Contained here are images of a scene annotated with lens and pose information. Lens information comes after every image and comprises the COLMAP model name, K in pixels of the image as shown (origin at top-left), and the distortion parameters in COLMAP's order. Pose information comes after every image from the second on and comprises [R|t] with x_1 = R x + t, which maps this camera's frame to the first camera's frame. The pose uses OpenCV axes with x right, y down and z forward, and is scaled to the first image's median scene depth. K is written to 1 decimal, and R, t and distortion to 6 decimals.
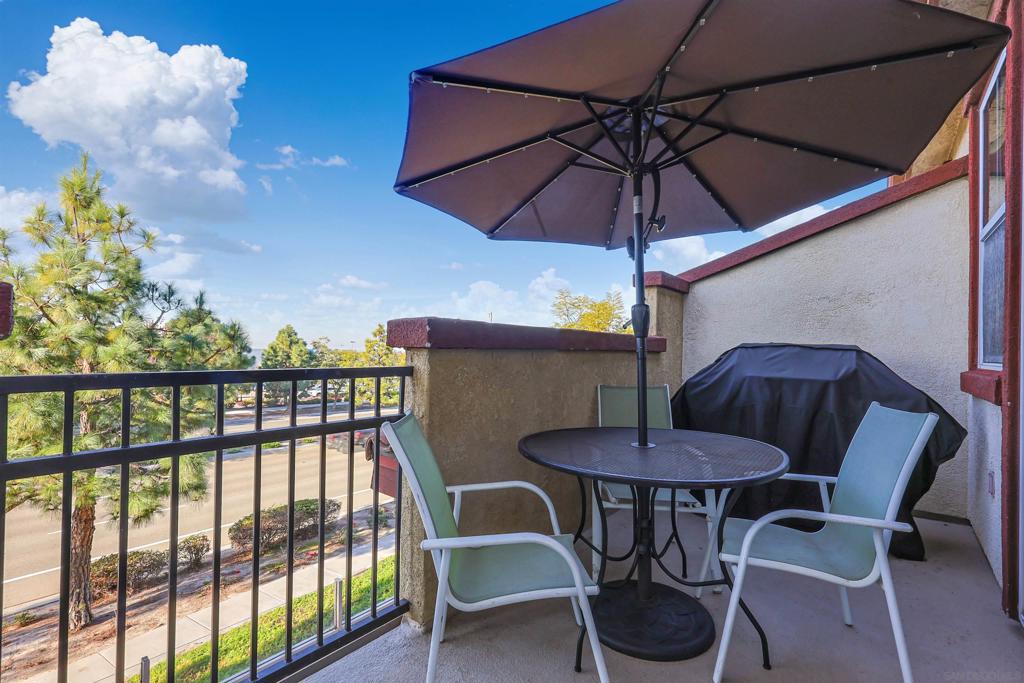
lens RADIAL K [[434.2, 0, 512.0], [0, 434.2, 341.5], [0, 0, 1]] dist [-0.015335, -0.000396]
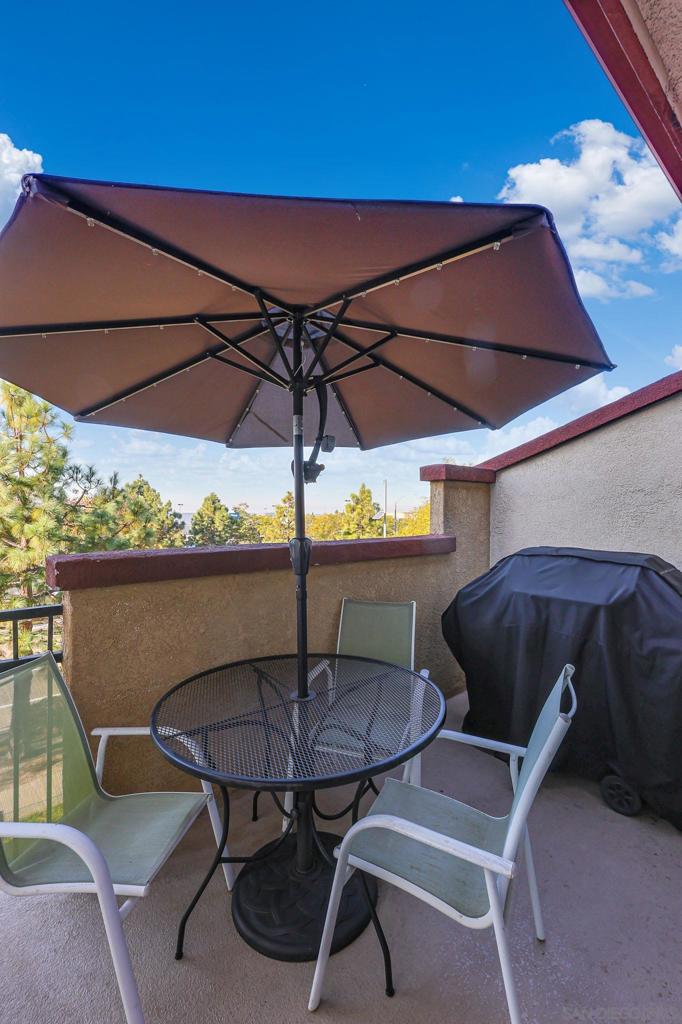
lens RADIAL K [[419.1, 0, 353.4], [0, 419.1, 501.8], [0, 0, 1]] dist [-0.019659, 0.000052]
pose [[0.985166, -0.017002, -0.170758, 0.317689], [0.016658, 0.999855, -0.003444, -0.088128], [0.170792, 0.000548, 0.985307, 0.099369]]
